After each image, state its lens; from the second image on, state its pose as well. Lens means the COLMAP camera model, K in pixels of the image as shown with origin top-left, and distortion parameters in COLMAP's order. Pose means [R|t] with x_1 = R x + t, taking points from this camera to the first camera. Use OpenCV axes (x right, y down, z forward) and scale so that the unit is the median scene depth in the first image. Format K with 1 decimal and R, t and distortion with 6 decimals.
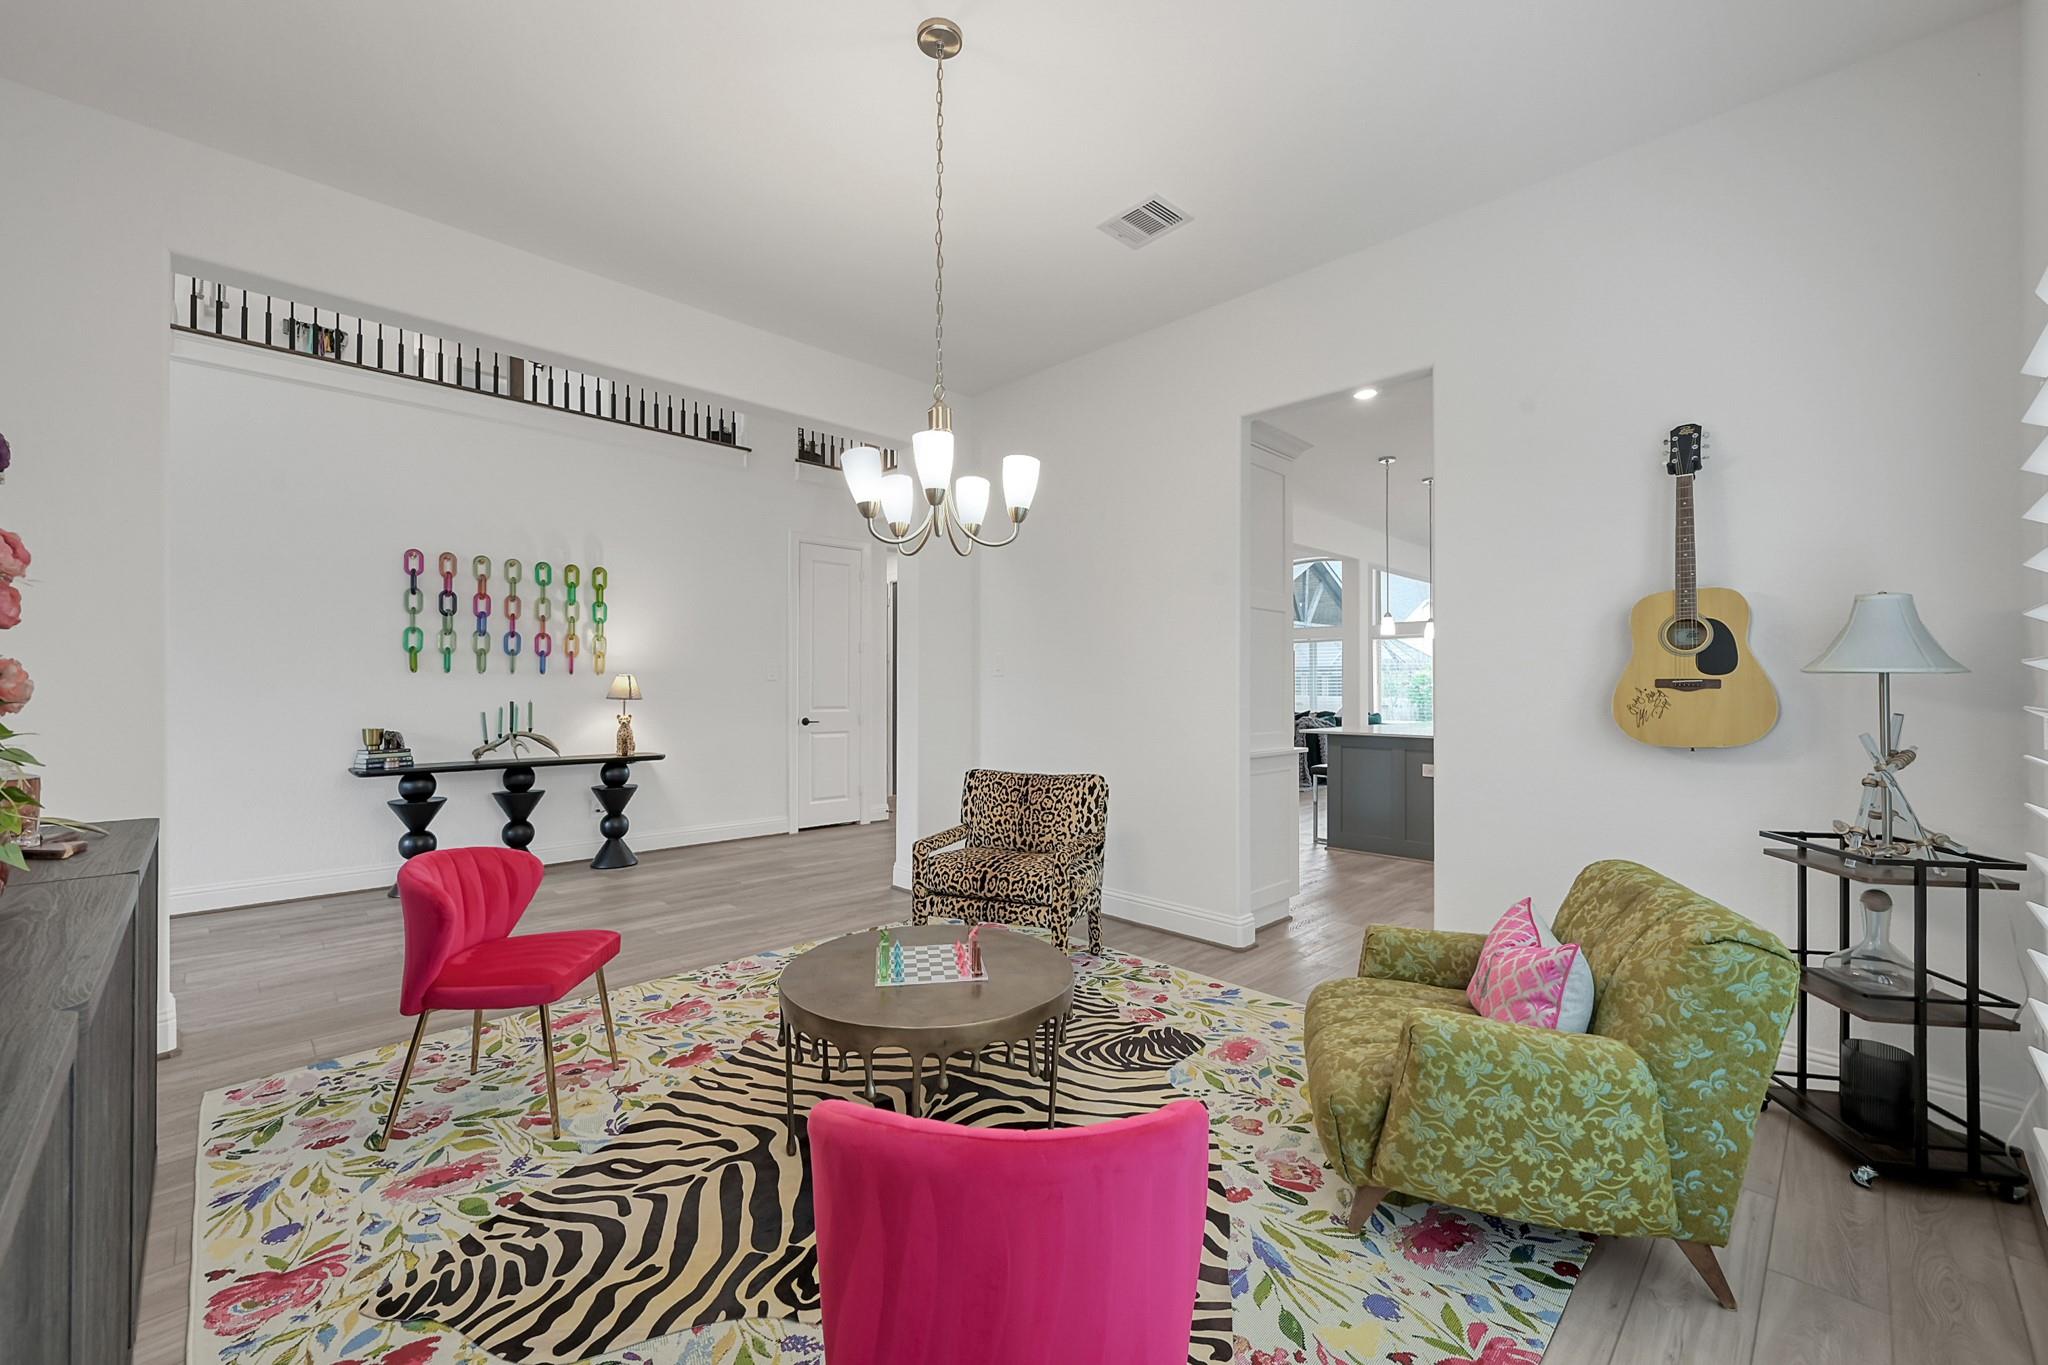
lens RADIAL K [[829.9, 0, 1026.7], [0, 829.9, 683.6], [0, 0, 1]] dist [0.010044, 0.000046]
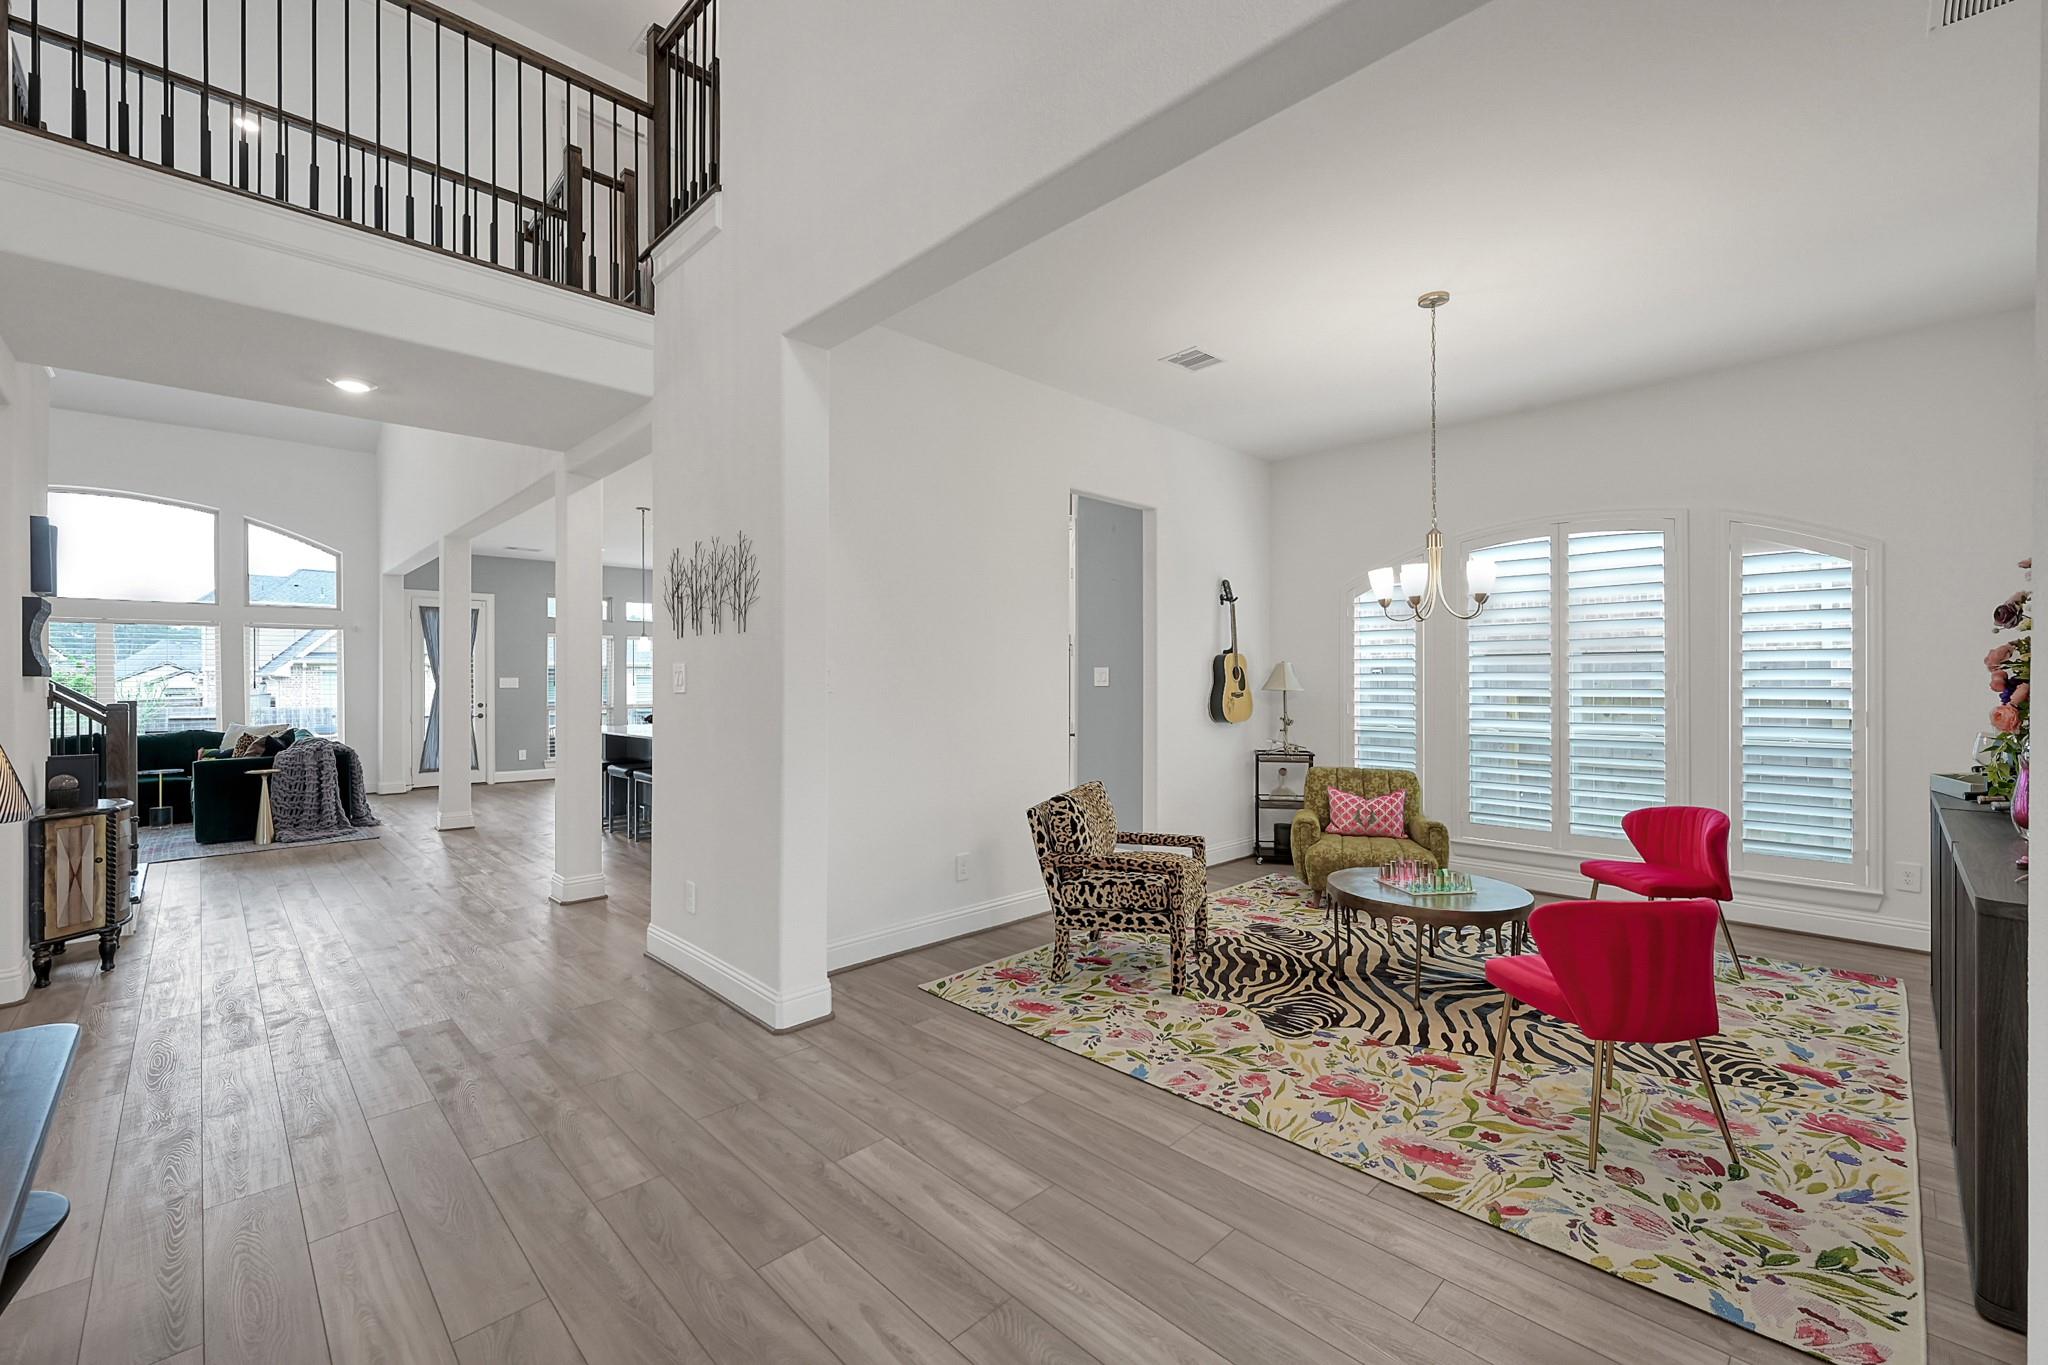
lens RADIAL K [[840.8, 0, 1023.0], [0, 840.8, 684.1], [0, 0, 1]] dist [-0.000903, 0.000565]
pose [[0.000223, -0.000078, 1.000000, -1.777235], [-0.000612, 1.000000, 0.000079, -0.035031], [-1.000000, -0.000612, 0.000223, 1.848594]]
